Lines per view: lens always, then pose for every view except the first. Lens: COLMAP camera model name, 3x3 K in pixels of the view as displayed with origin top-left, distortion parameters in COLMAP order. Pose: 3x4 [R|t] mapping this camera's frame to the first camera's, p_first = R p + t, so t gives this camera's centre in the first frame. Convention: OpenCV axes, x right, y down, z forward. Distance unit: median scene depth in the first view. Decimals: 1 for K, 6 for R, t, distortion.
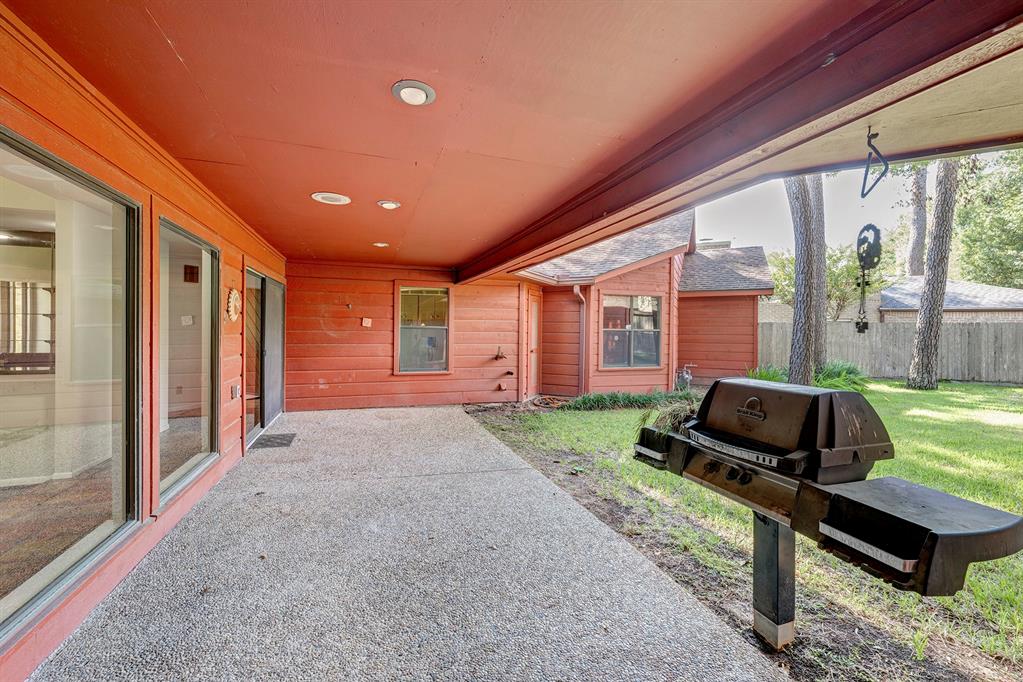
lens RADIAL K [[429.4, 0, 512.9], [0, 429.4, 332.0], [0, 0, 1]] dist [-0.000673, -0.000142]
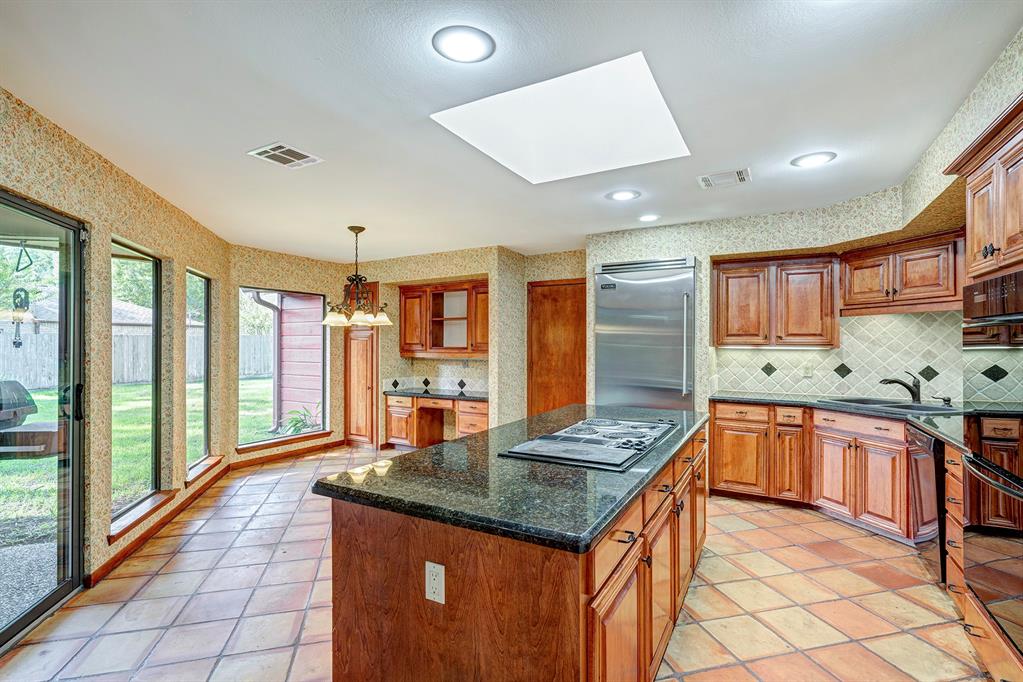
lens RADIAL K [[475.9, 0, 508.8], [0, 475.9, 341.8], [0, 0, 1]] dist [0.000216, 0.001035]
pose [[0.082502, -0.006974, 0.996566, -0.197598], [0.006773, 0.999956, 0.006437, -0.004488], [-0.996568, 0.006218, 0.082546, -0.238510]]
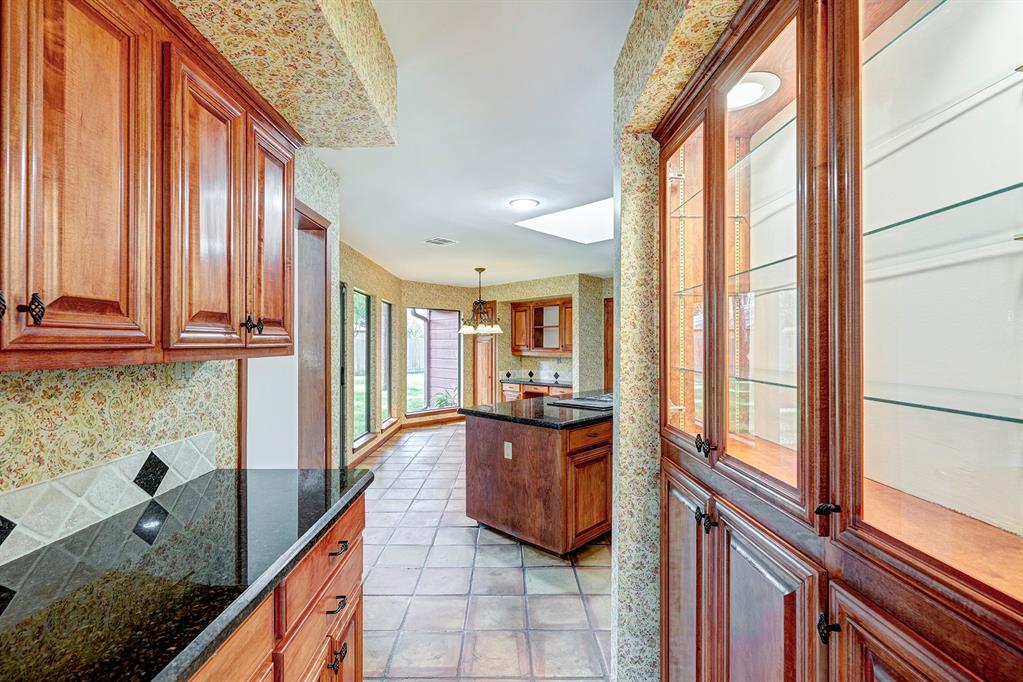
lens RADIAL K [[455.0, 0, 518.0], [0, 455.0, 338.8], [0, 0, 1]] dist [-0.038500, -0.001307]
pose [[0.314767, 0.000384, 0.949169, -0.362569], [0.011145, 0.999929, -0.004100, -0.007150], [-0.949104, 0.011869, 0.314740, -0.314786]]
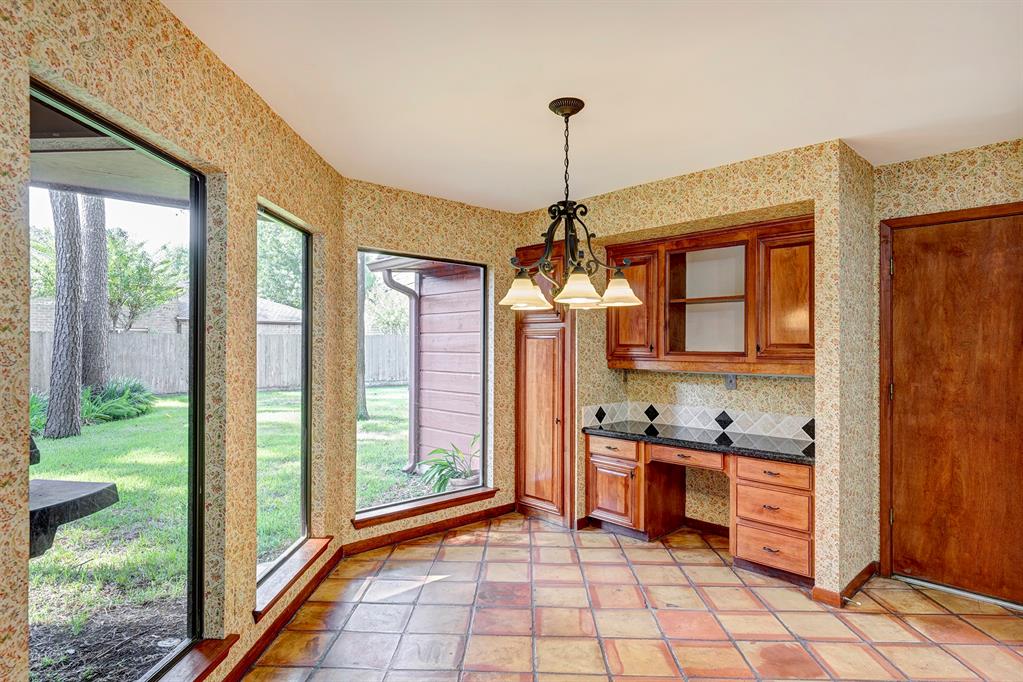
lens RADIAL K [[562.7, 0, 506.1], [0, 562.7, 342.2], [0, 0, 1]] dist [-0.004214, 0.000124]
pose [[0.363587, -0.006186, 0.931540, -0.004872], [0.006662, 0.999970, 0.004040, -0.003449], [-0.931536, 0.004738, 0.363617, -0.122741]]
